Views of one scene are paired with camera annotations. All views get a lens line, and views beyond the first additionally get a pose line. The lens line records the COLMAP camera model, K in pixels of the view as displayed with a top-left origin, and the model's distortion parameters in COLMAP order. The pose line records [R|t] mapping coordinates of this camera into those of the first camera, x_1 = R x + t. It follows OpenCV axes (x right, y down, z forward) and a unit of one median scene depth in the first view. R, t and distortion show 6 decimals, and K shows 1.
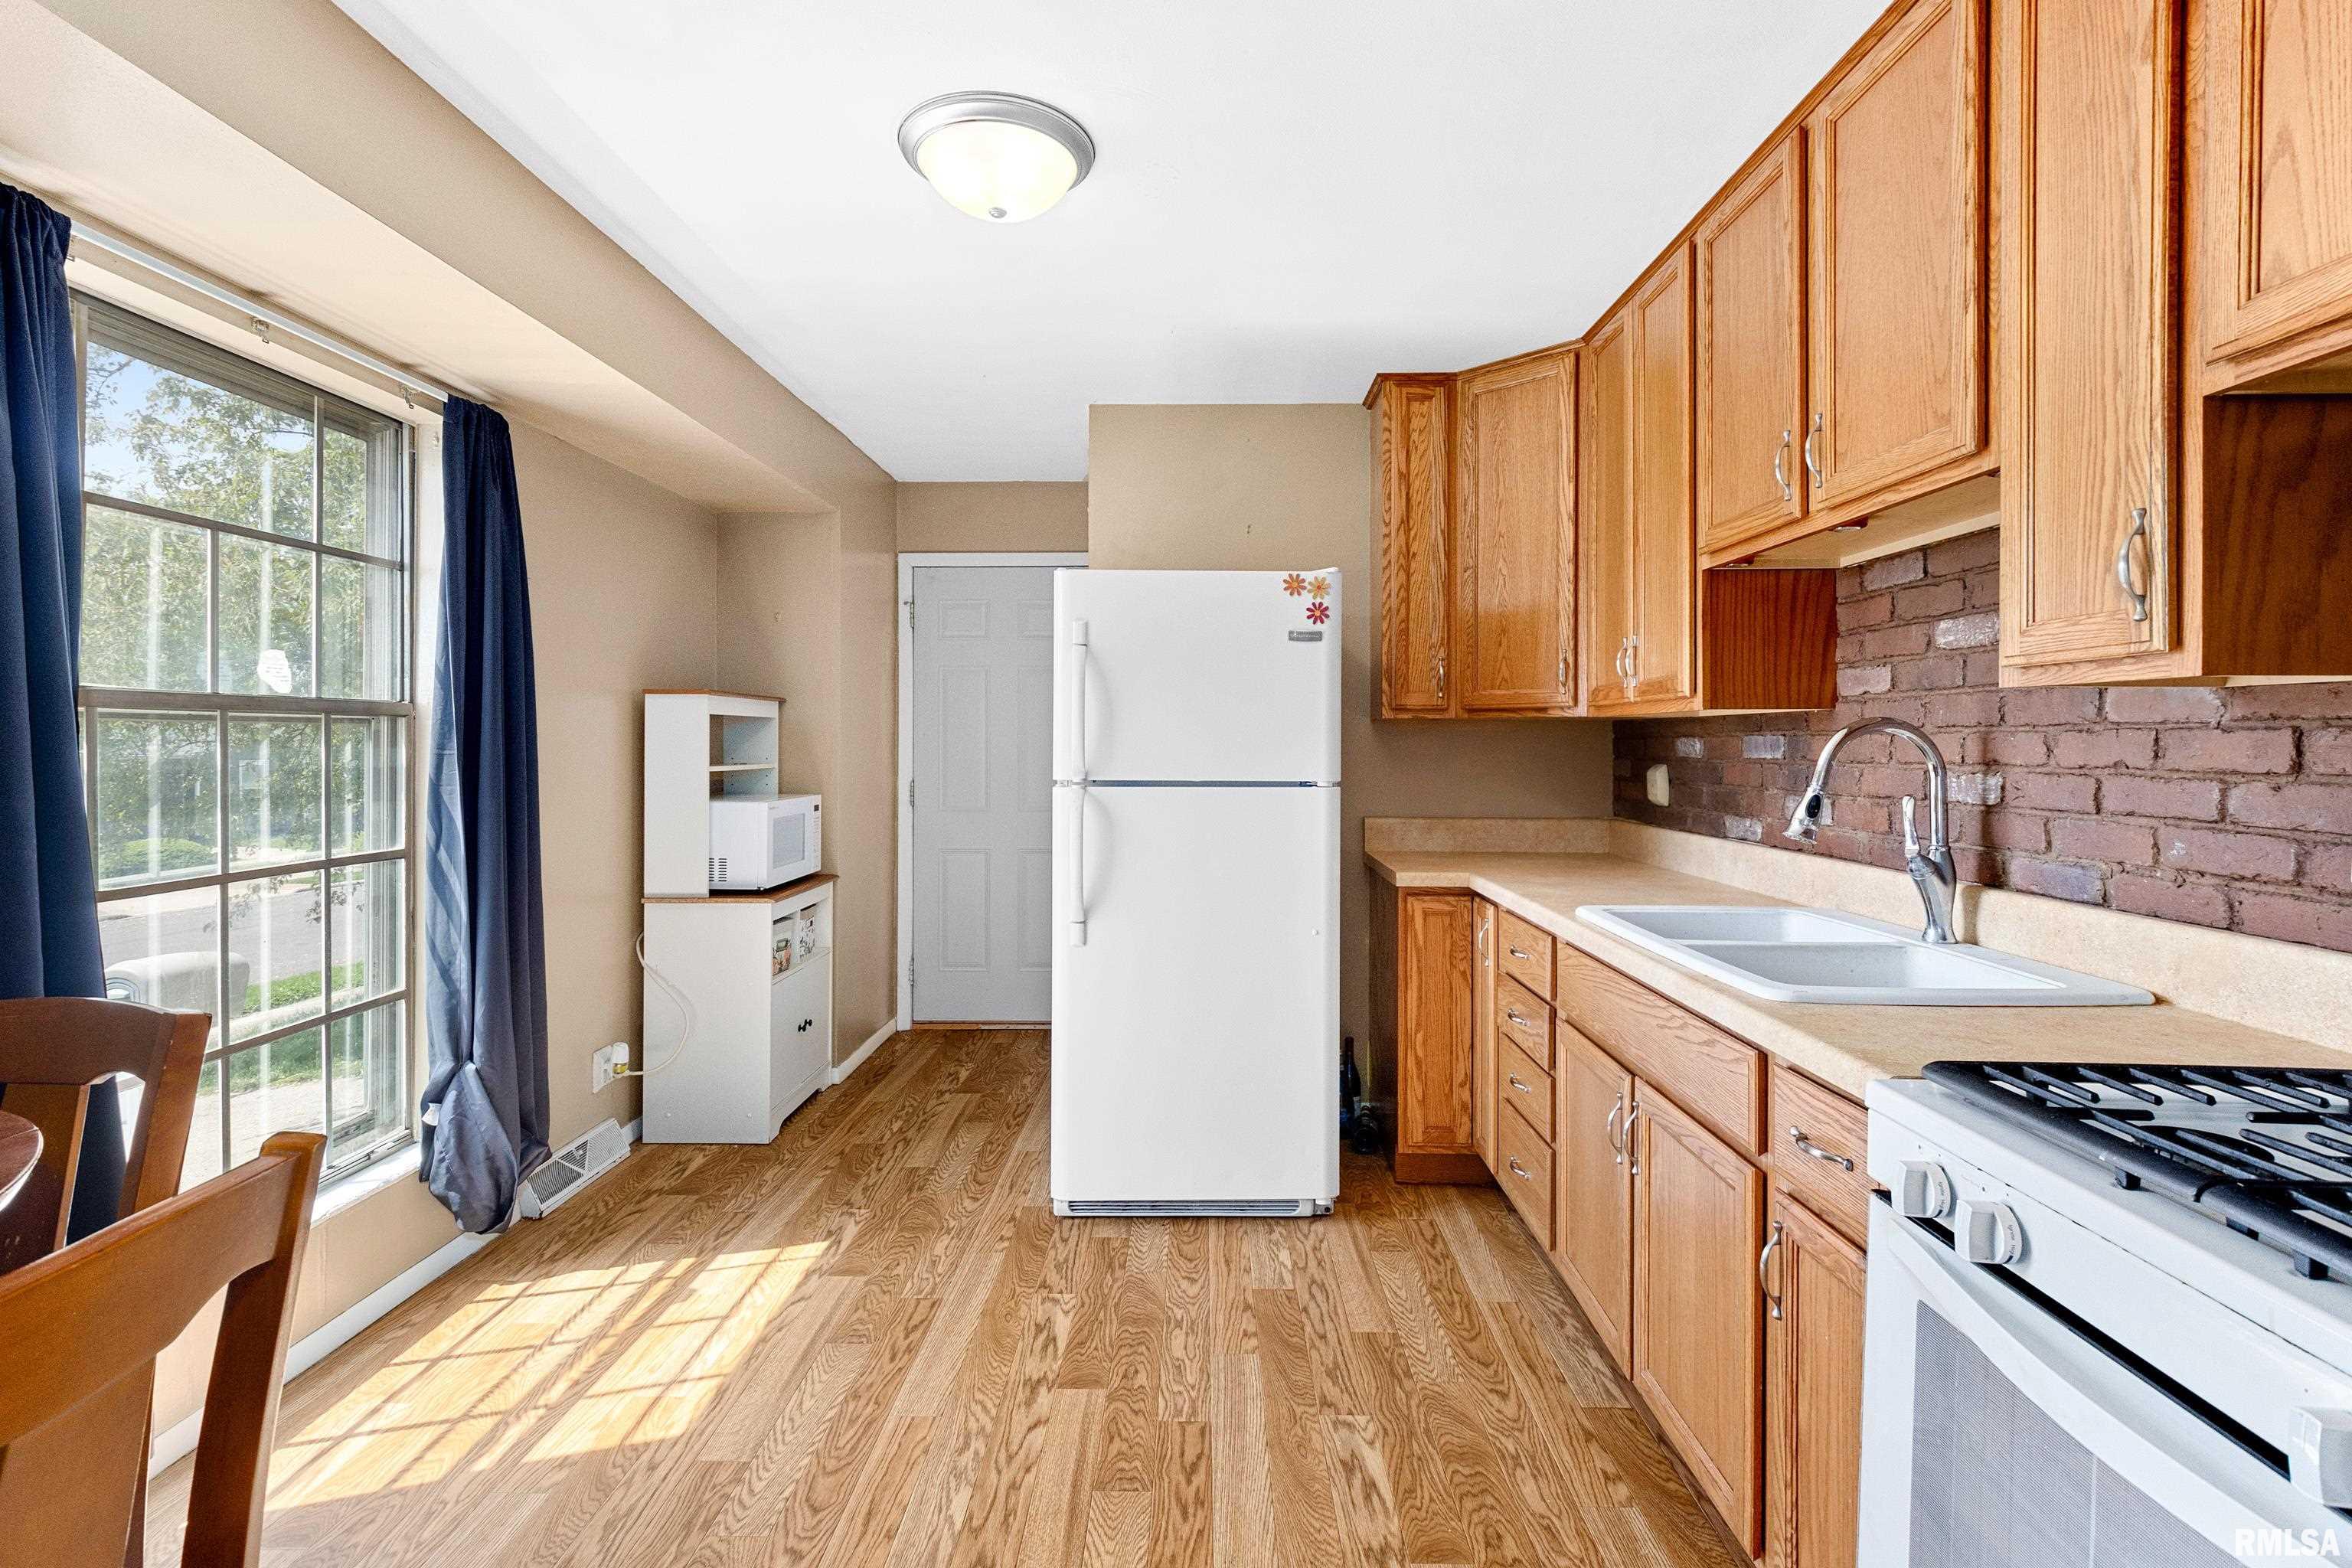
lens RADIAL K [[1109.1, 0, 1146.1], [0, 1109.1, 724.2], [0, 0, 1]] dist [0.009723, -0.003106]
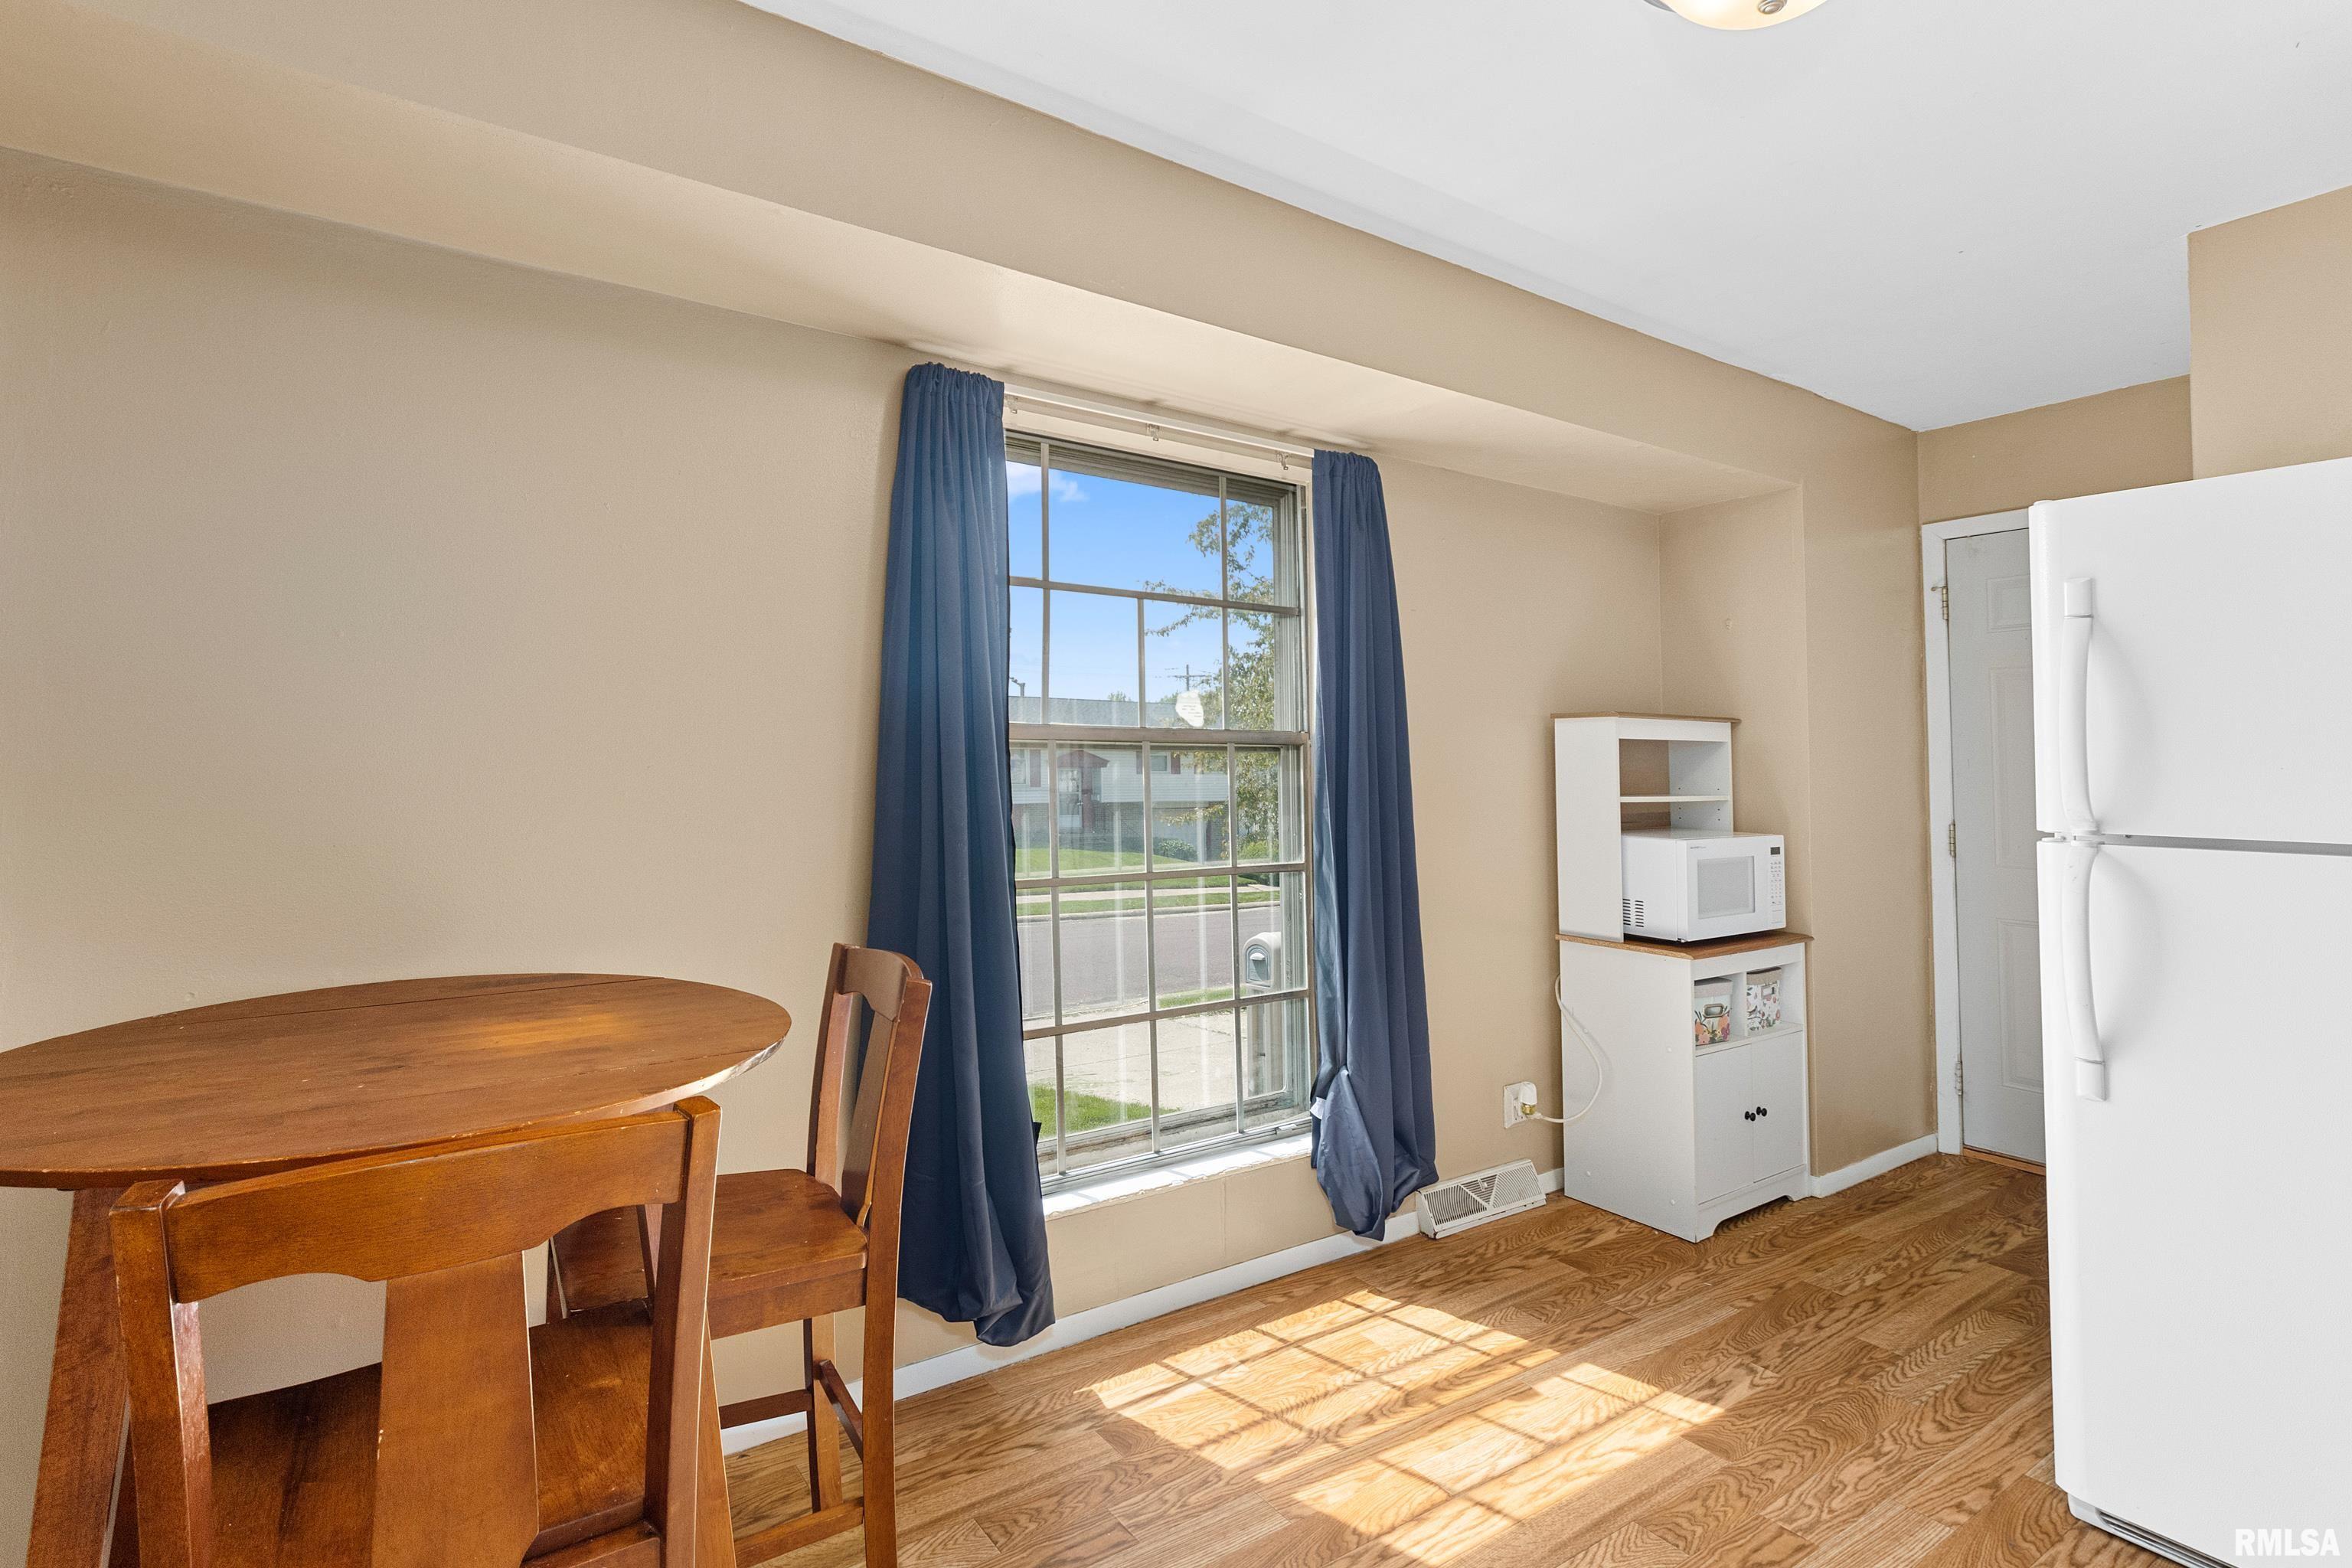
lens RADIAL K [[1109.1, 0, 1168.0], [0, 1109.1, 736.0], [0, 0, 1]] dist [0.009723, -0.003106]
pose [[0.593374, -0.020131, -0.804675, 0.134888], [0.007382, 0.999781, -0.019568, 0.004403], [0.804893, 0.005671, 0.593393, 0.200919]]
